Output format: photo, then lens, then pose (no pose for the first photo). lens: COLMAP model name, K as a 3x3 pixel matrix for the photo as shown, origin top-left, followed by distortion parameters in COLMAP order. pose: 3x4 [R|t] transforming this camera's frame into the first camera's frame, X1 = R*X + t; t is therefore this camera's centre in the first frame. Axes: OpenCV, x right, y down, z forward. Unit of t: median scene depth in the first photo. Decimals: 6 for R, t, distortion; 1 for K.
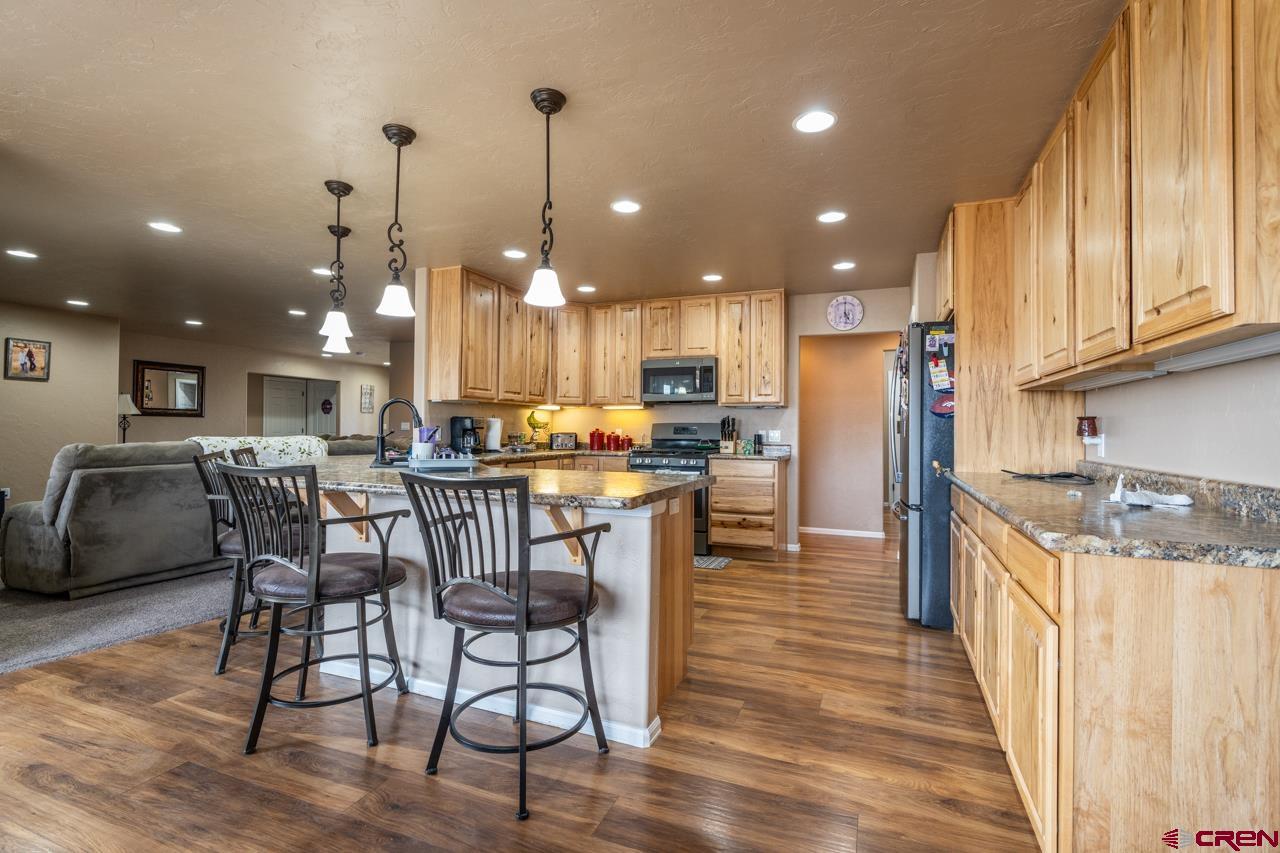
lens RADIAL K [[578.0, 0, 645.2], [0, 578.0, 416.7], [0, 0, 1]] dist [-0.004255, -0.000133]
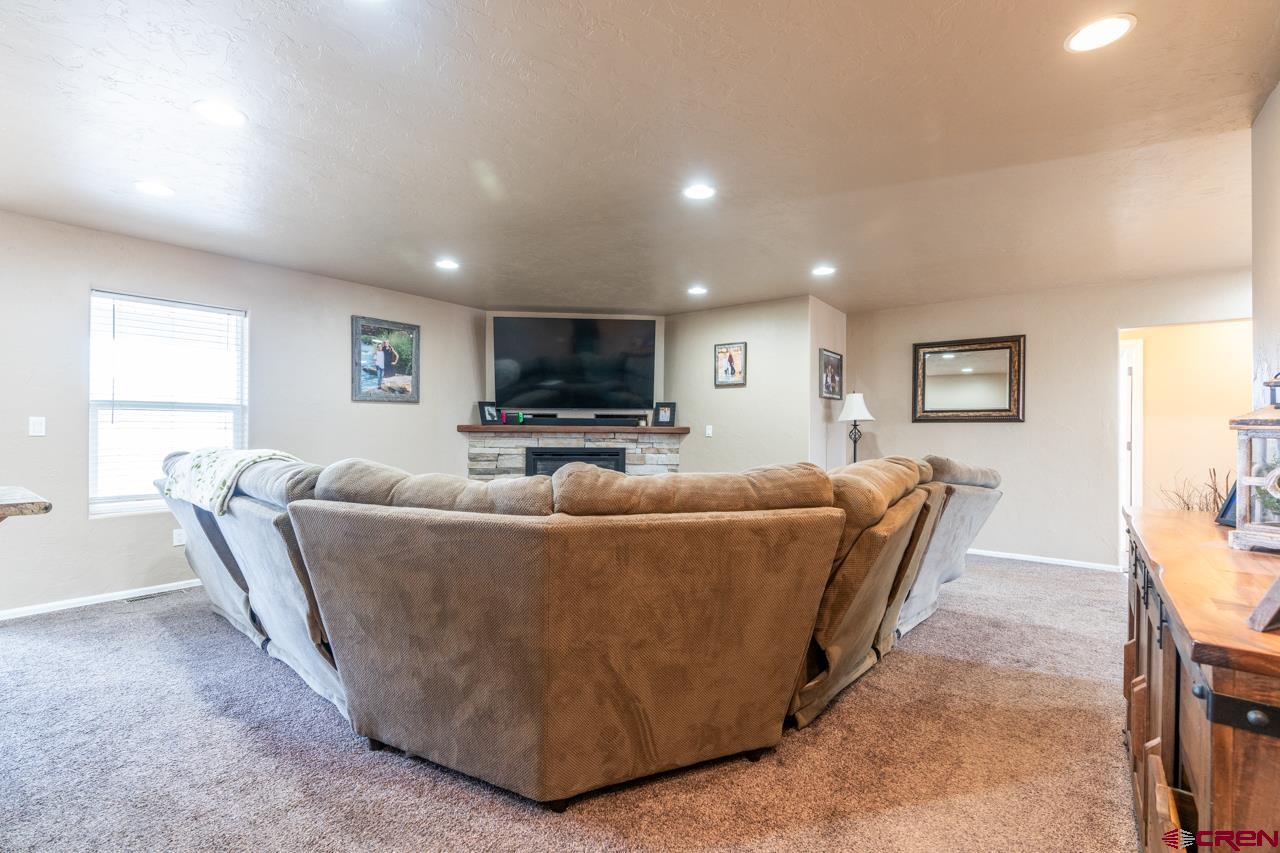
lens RADIAL K [[572.2, 0, 636.6], [0, 572.2, 431.9], [0, 0, 1]] dist [-0.002221, -0.000027]
pose [[-0.275470, -0.012824, -0.961224, -0.260338], [0.013156, 0.999767, -0.017108, 0.038669], [0.961220, -0.017359, -0.275237, 1.921617]]
